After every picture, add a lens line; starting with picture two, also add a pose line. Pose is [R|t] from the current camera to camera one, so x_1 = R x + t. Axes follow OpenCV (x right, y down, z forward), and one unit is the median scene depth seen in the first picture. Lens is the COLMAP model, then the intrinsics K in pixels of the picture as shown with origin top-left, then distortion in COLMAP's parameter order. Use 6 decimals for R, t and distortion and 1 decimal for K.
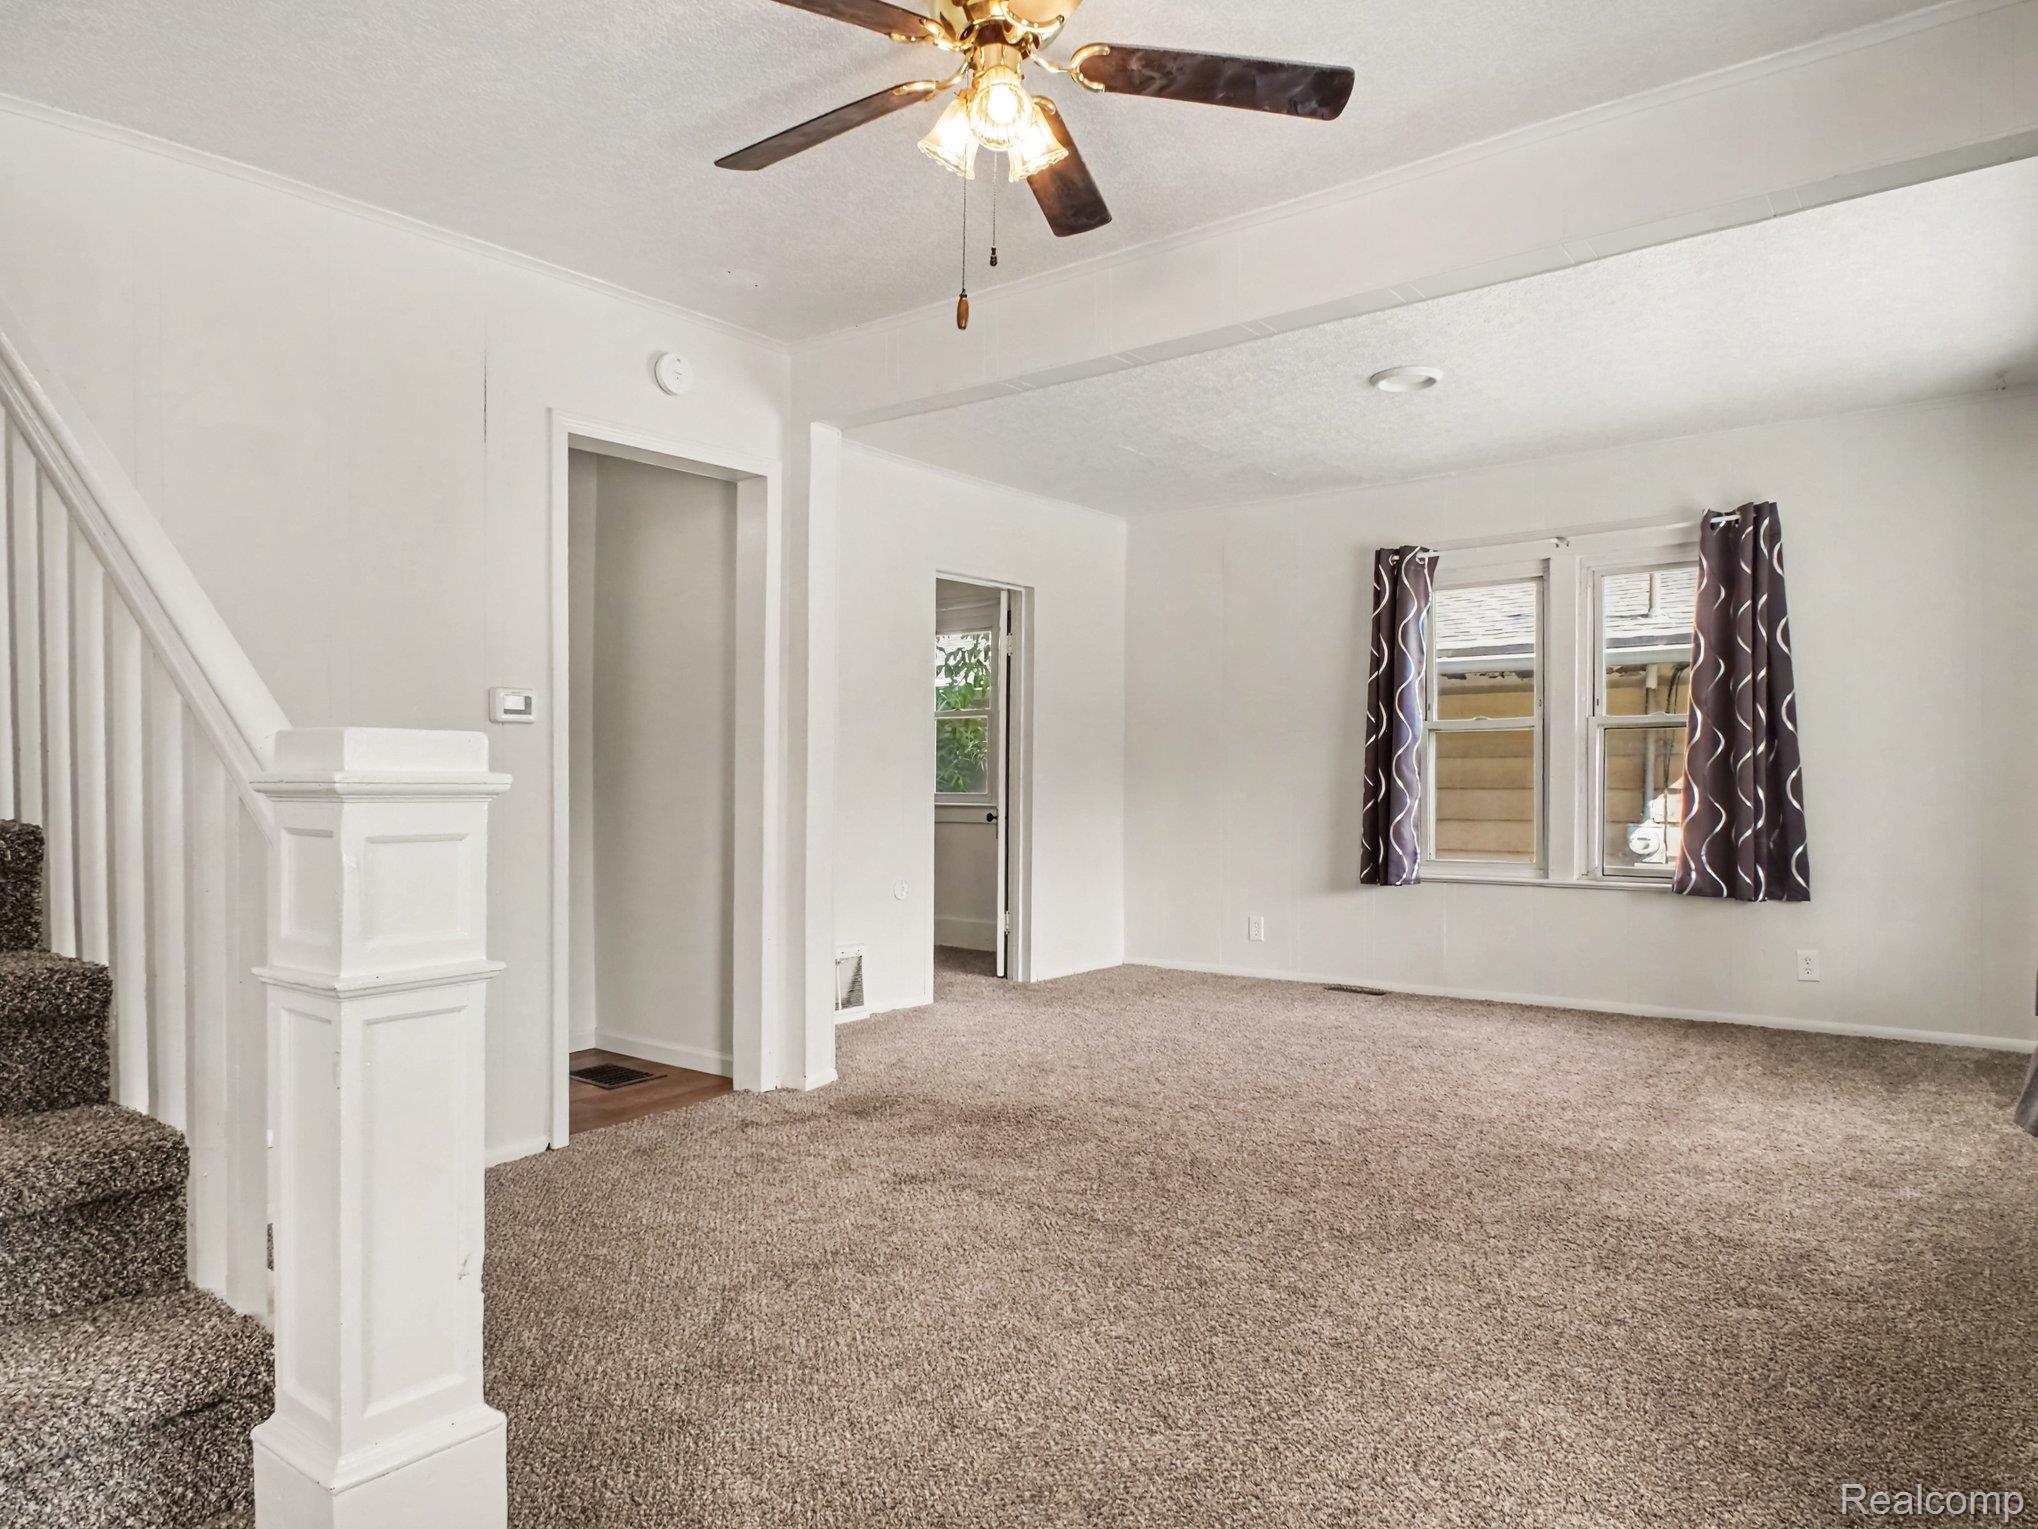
lens RADIAL K [[1296.8, 0, 1019.0], [0, 1296.8, 764.5], [0, 0, 1]] dist [-0.002505, -0.002201]
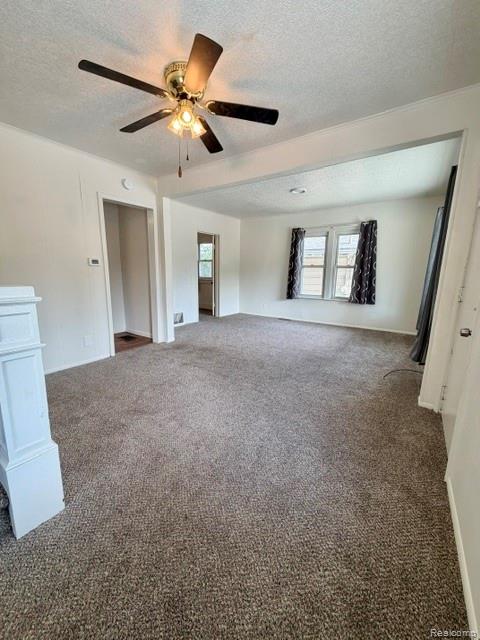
lens RADIAL K [[255.3, 0, 239.4], [0, 255.3, 307.1], [0, 0, 1]] dist [0.000081, 0.000170]
pose [[0.998691, 0.011886, 0.049741, 0.060017], [-0.019491, 0.987671, 0.155323, -0.035497], [-0.047282, -0.156089, 0.986611, 0.078388]]
